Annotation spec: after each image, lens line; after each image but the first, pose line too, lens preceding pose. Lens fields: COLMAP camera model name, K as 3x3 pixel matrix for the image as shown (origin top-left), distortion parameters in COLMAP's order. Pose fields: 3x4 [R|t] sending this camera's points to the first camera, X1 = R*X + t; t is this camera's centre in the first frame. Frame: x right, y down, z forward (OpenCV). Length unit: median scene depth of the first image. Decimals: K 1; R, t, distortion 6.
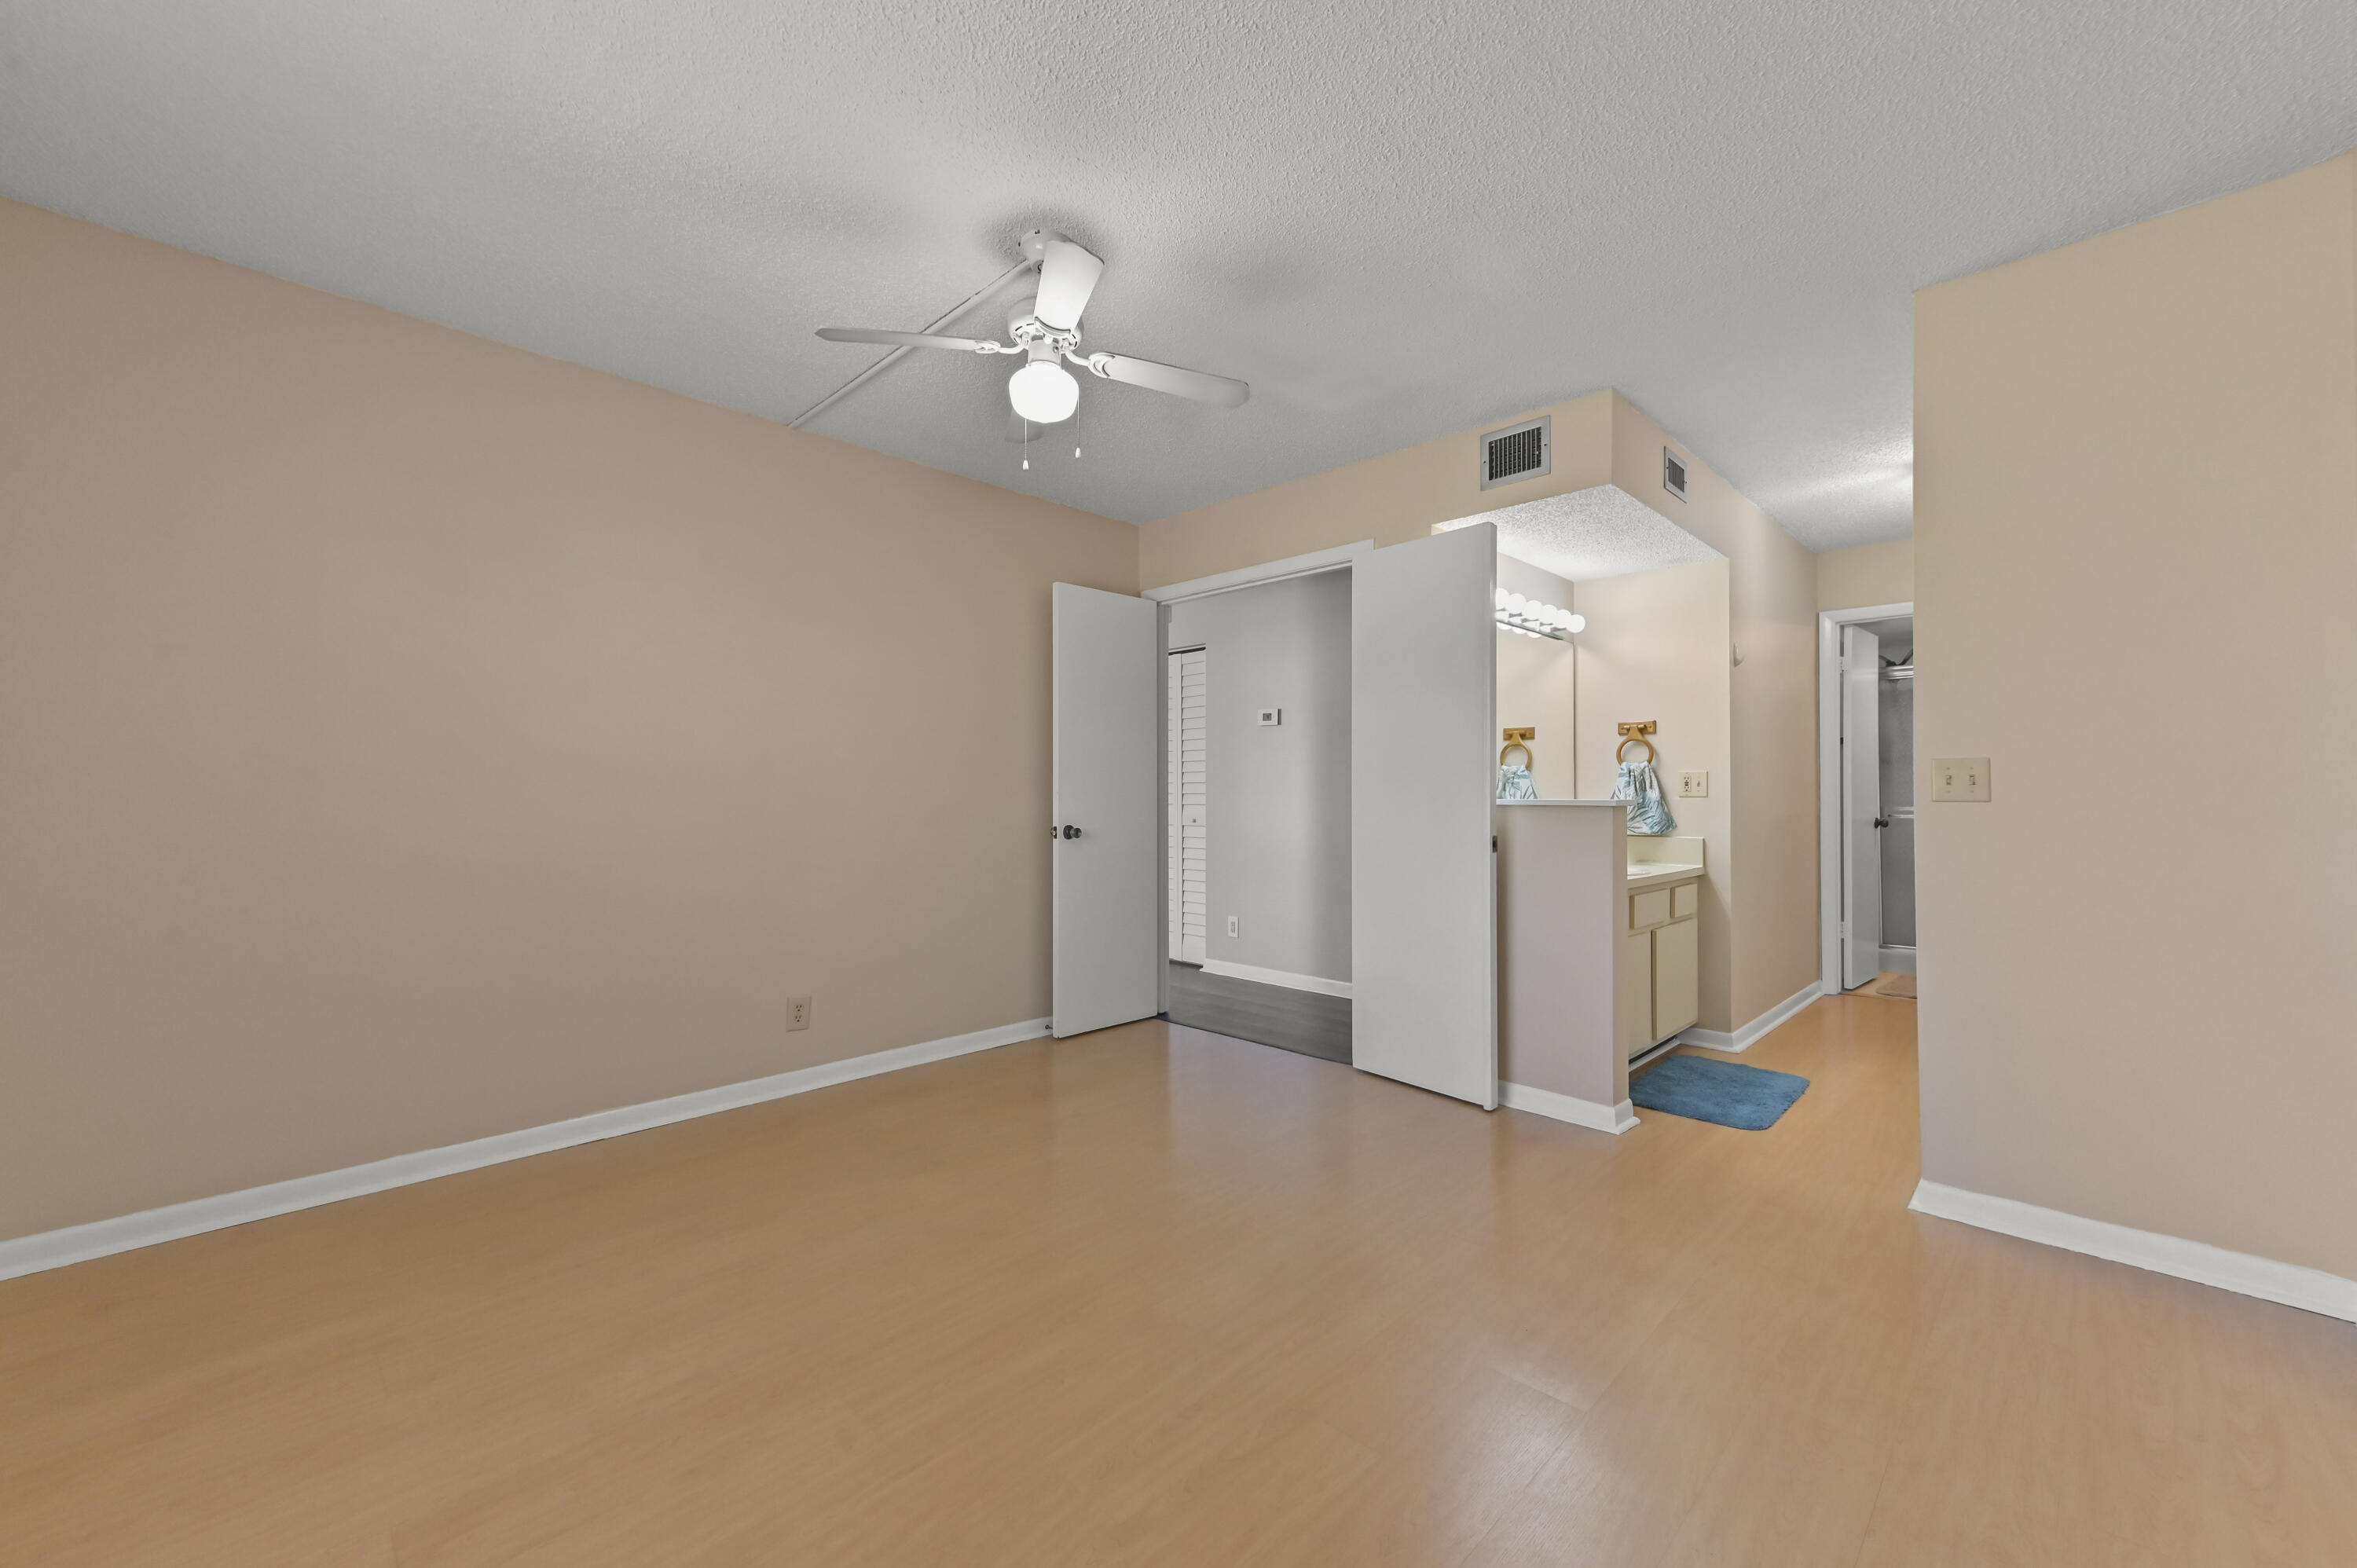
lens RADIAL K [[930.8, 0, 1158.2], [0, 930.8, 791.3], [0, 0, 1]] dist [0.013027, 0.000783]
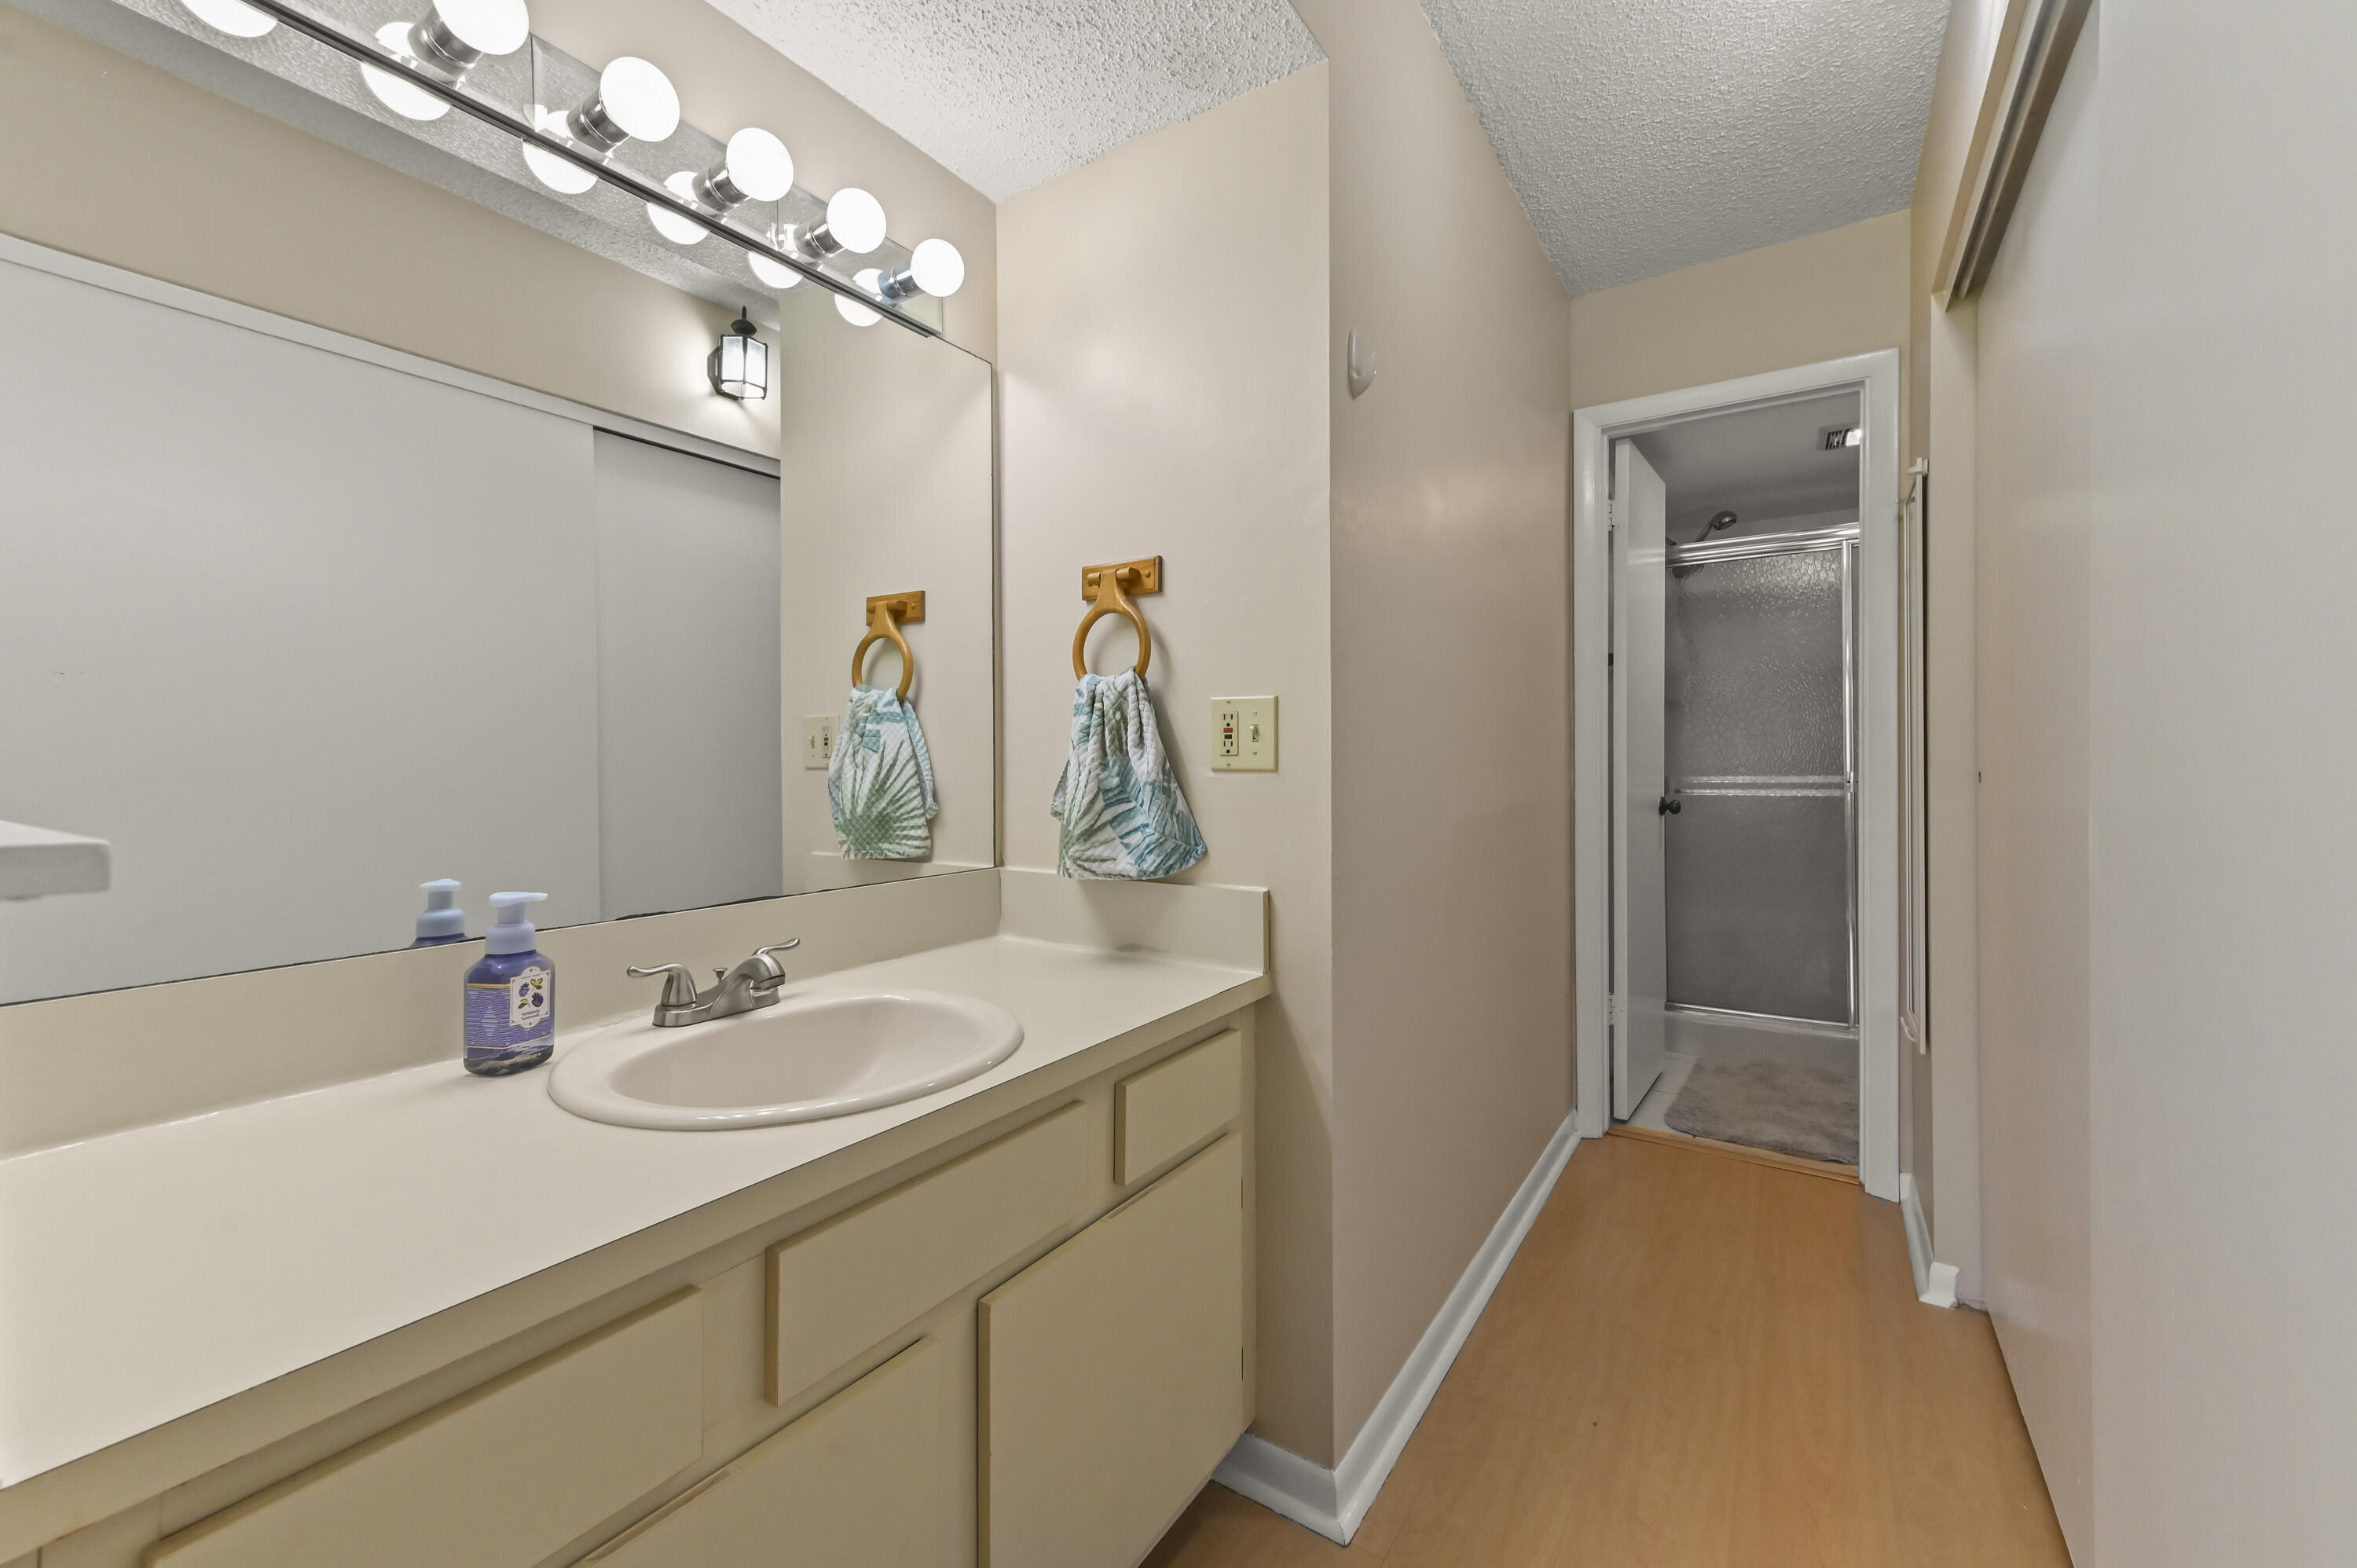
lens RADIAL K [[930.8, 0, 1188.6], [0, 930.8, 776.7], [0, 0, 1]] dist [0.013027, 0.000783]
pose [[0.977667, -0.011827, 0.209828, 0.461886], [0.007396, 0.999733, 0.021890, 0.000585], [-0.210031, -0.019849, 0.977493, 0.641497]]
